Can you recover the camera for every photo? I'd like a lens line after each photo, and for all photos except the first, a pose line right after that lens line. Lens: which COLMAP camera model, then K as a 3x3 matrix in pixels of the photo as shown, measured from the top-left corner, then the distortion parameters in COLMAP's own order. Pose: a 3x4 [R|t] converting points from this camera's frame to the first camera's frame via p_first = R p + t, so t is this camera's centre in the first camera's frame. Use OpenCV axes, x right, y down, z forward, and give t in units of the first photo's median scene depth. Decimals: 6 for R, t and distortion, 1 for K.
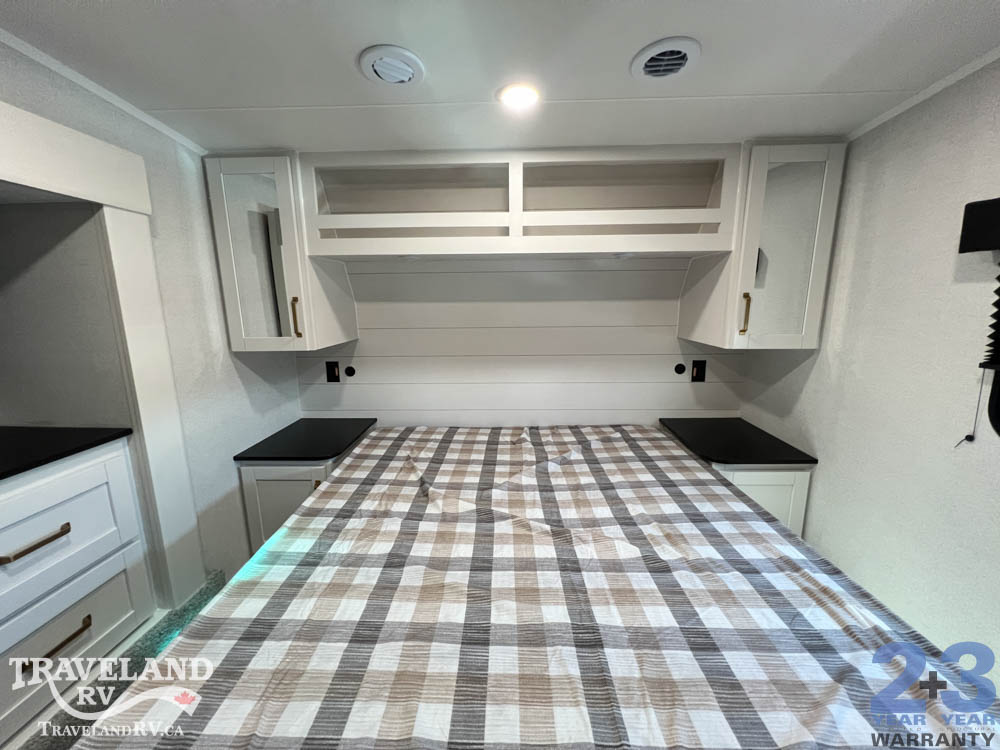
lens RADIAL K [[399.1, 0, 499.2], [0, 399.1, 373.9], [0, 0, 1]] dist [-0.001879, 0.000865]
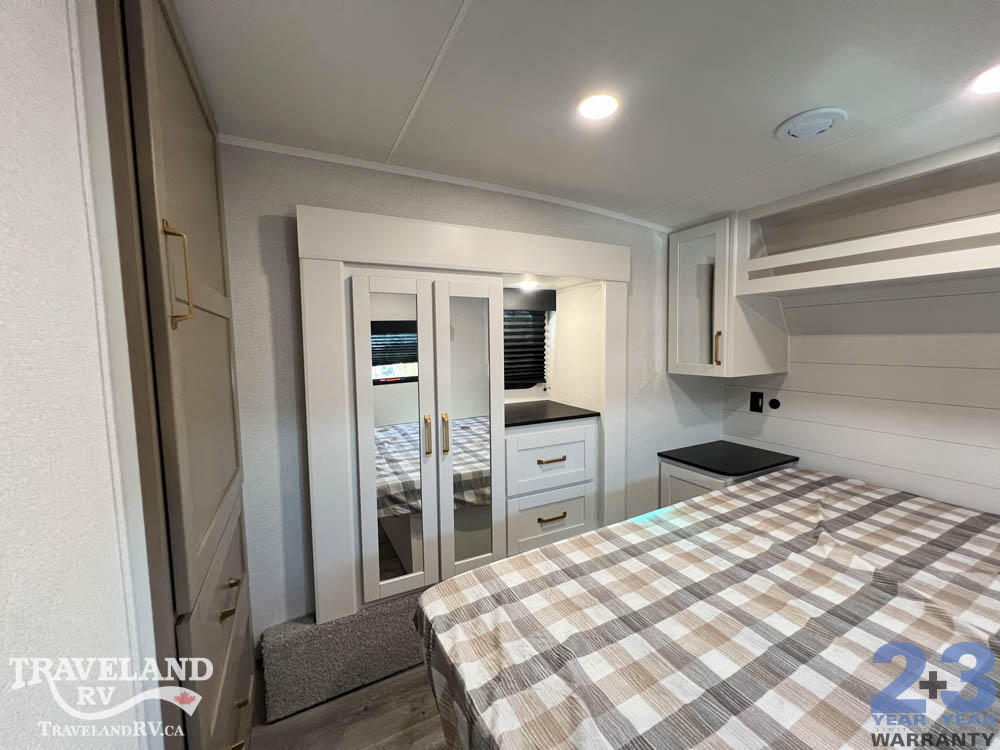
lens RADIAL K [[399.1, 0, 500.6], [0, 399.1, 370.6], [0, 0, 1]] dist [-0.001879, 0.000865]
pose [[0.487369, 0.065066, -0.870768, 0.238279], [-0.151302, 0.988428, -0.010826, 0.039247], [0.859988, 0.137025, 0.491574, -0.145213]]
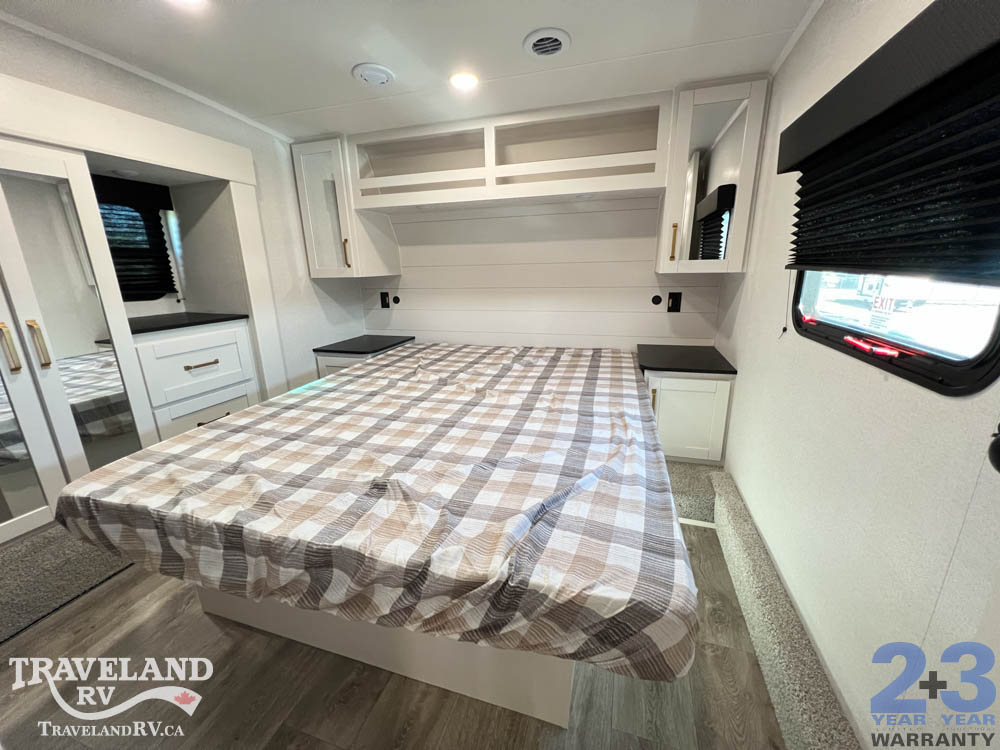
lens RADIAL K [[399.1, 0, 497.9], [0, 399.1, 373.5], [0, 0, 1]] dist [-0.001879, 0.000865]
pose [[0.962728, 0.060483, -0.263623, 0.484575], [-0.038142, 0.995296, 0.089059, 0.161682], [0.267770, -0.075685, 0.960506, -0.318543]]
